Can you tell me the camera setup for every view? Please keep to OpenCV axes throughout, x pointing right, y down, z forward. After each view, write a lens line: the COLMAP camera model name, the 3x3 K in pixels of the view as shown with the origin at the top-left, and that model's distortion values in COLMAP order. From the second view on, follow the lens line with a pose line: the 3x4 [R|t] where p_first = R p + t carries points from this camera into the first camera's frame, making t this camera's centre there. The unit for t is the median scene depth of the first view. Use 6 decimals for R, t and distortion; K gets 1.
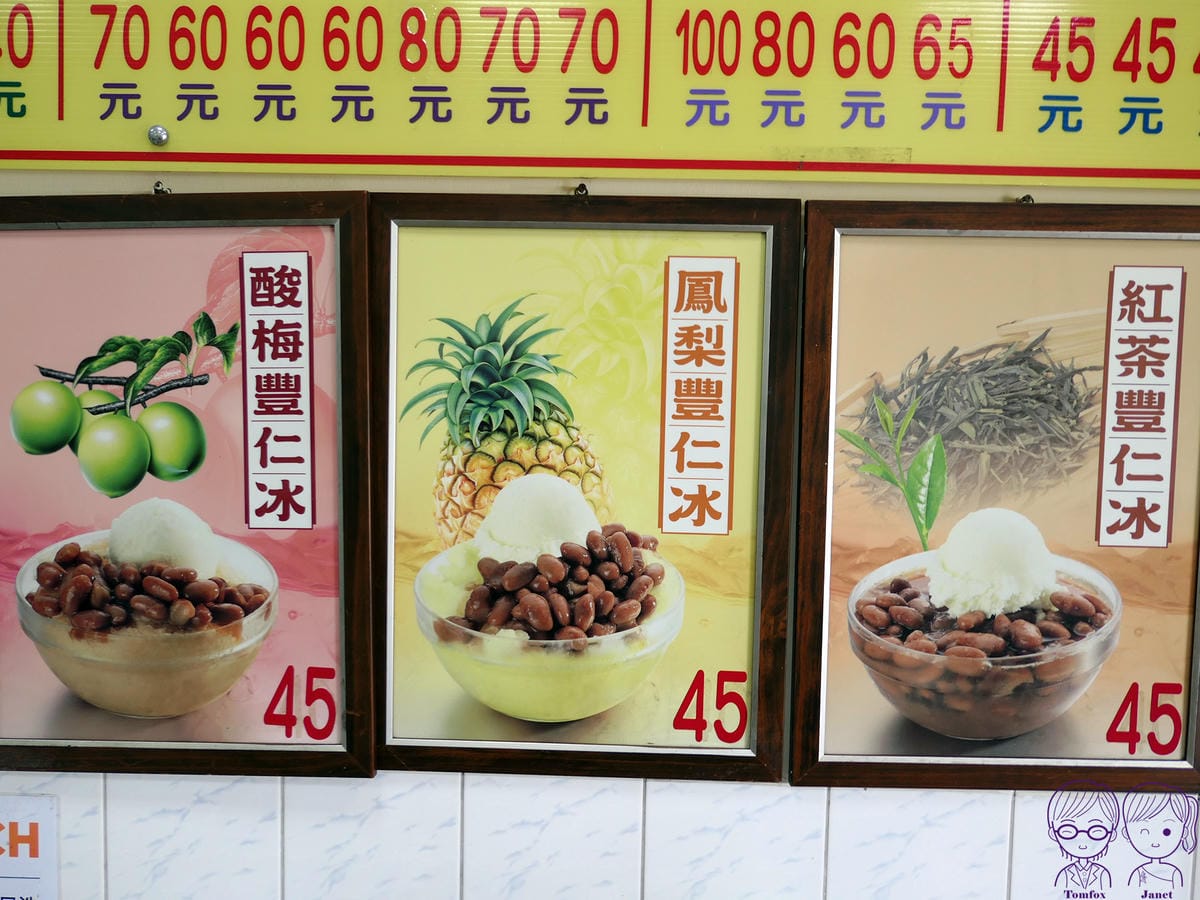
lens RADIAL K [[948.0, 0, 600.0], [0, 948.0, 450.0], [0, 0, 1]] dist [-0.023613, 0.007274]
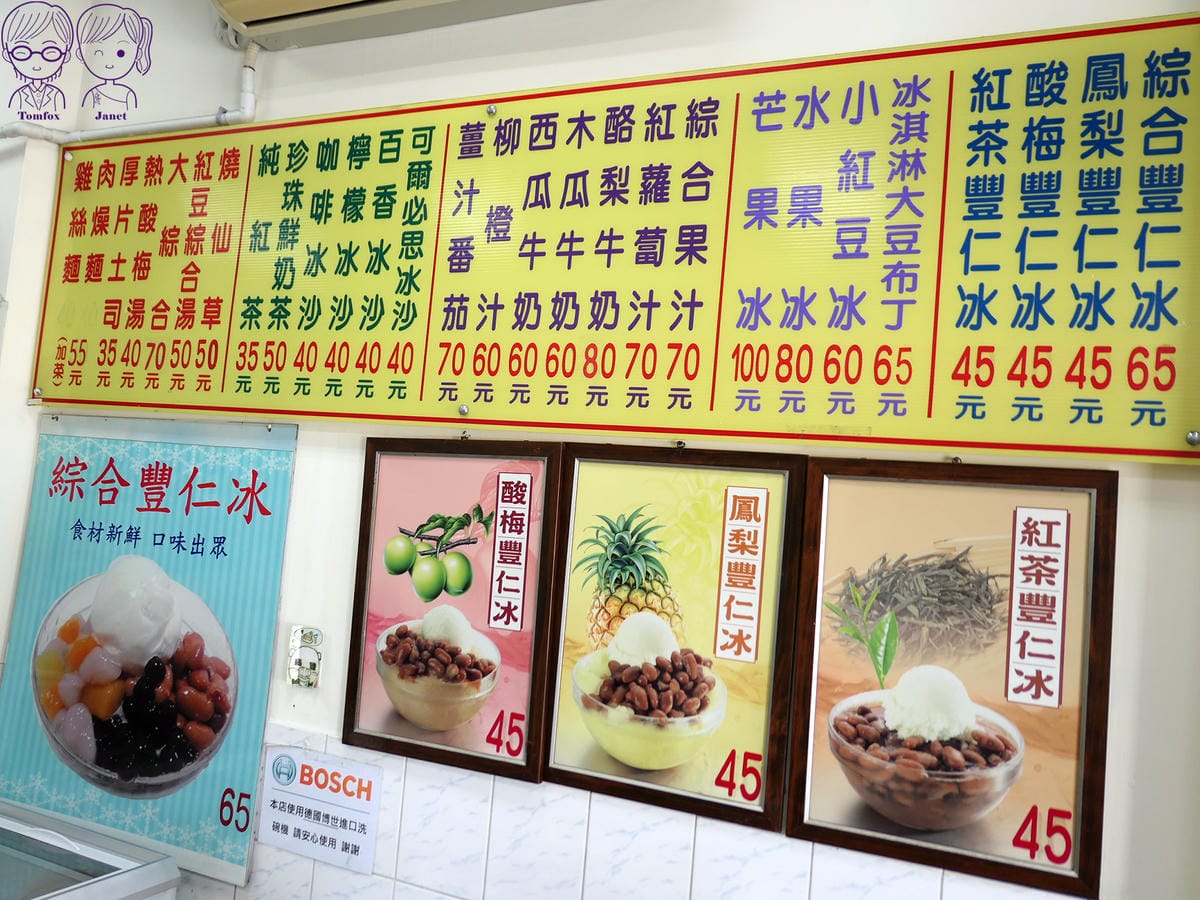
lens RADIAL K [[963.4, 0, 600.0], [0, 963.4, 450.0], [0, 0, 1]] dist [-0.045982, 0.011016]
pose [[0.916104, 0.031700, -0.399686, 0.526208], [-0.087290, 0.988726, -0.121657, -0.043867], [0.391324, 0.146339, 0.908543, -0.598684]]
